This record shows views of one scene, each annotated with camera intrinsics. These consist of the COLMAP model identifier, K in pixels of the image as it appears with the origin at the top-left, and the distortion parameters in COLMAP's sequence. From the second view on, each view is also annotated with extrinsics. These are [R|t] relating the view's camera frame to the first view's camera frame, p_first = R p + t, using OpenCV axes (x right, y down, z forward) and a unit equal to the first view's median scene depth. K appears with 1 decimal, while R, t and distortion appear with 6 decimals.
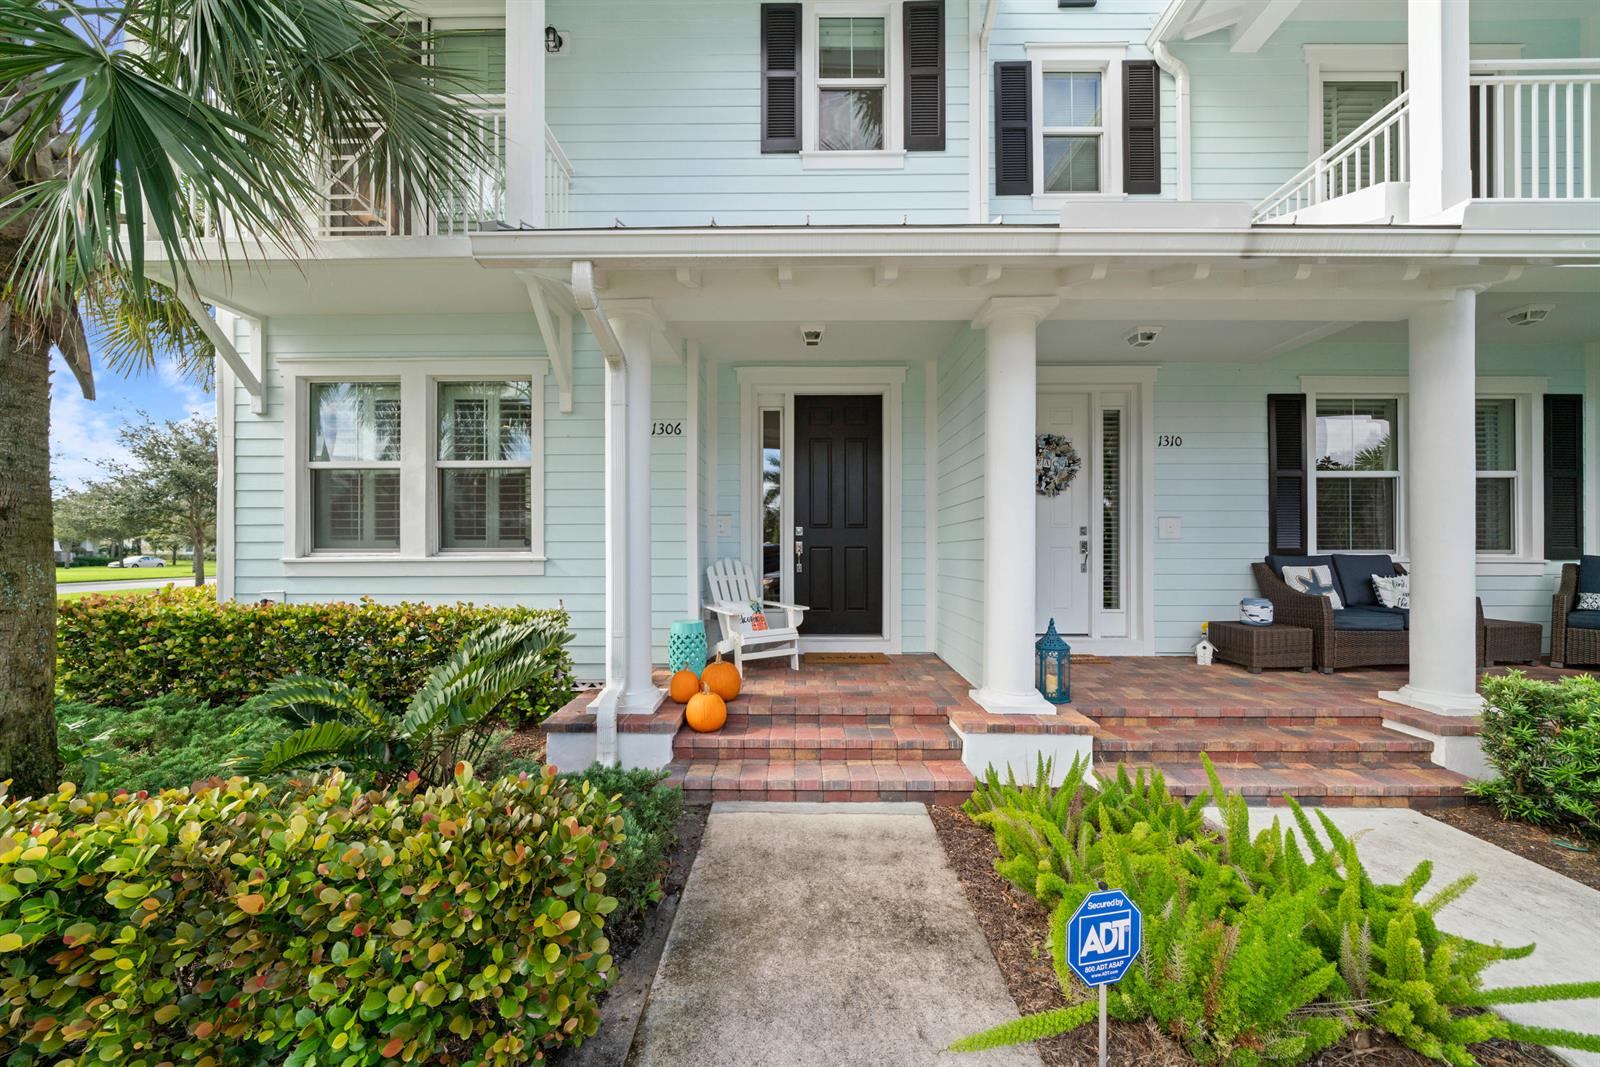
lens RADIAL K [[604.9, 0, 798.4], [0, 604.9, 536.6], [0, 0, 1]] dist [-0.002570, -0.000193]
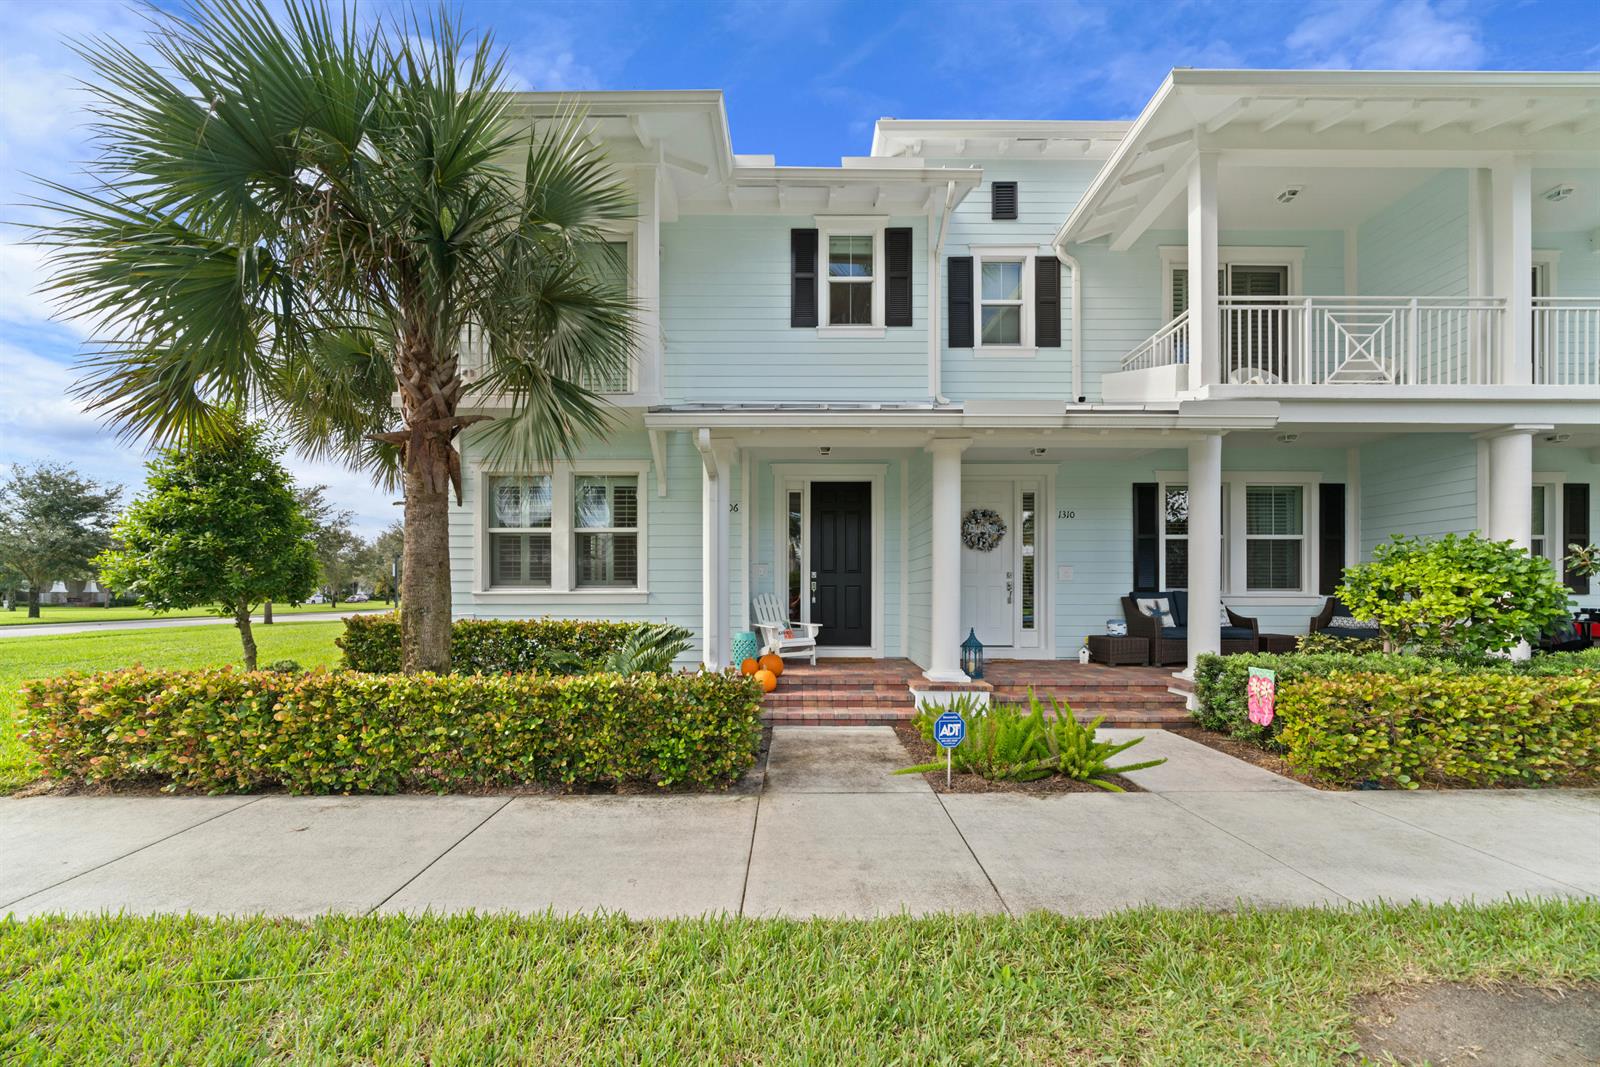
lens RADIAL K [[557.5, 0, 776.1], [0, 557.5, 577.6], [0, 0, 1]] dist [0.002008, 0.000090]
pose [[0.999214, 0.002082, -0.039585, -0.044948], [-0.002271, 0.999986, -0.004724, 0.004970], [0.039574, 0.004810, 0.999205, -0.431021]]
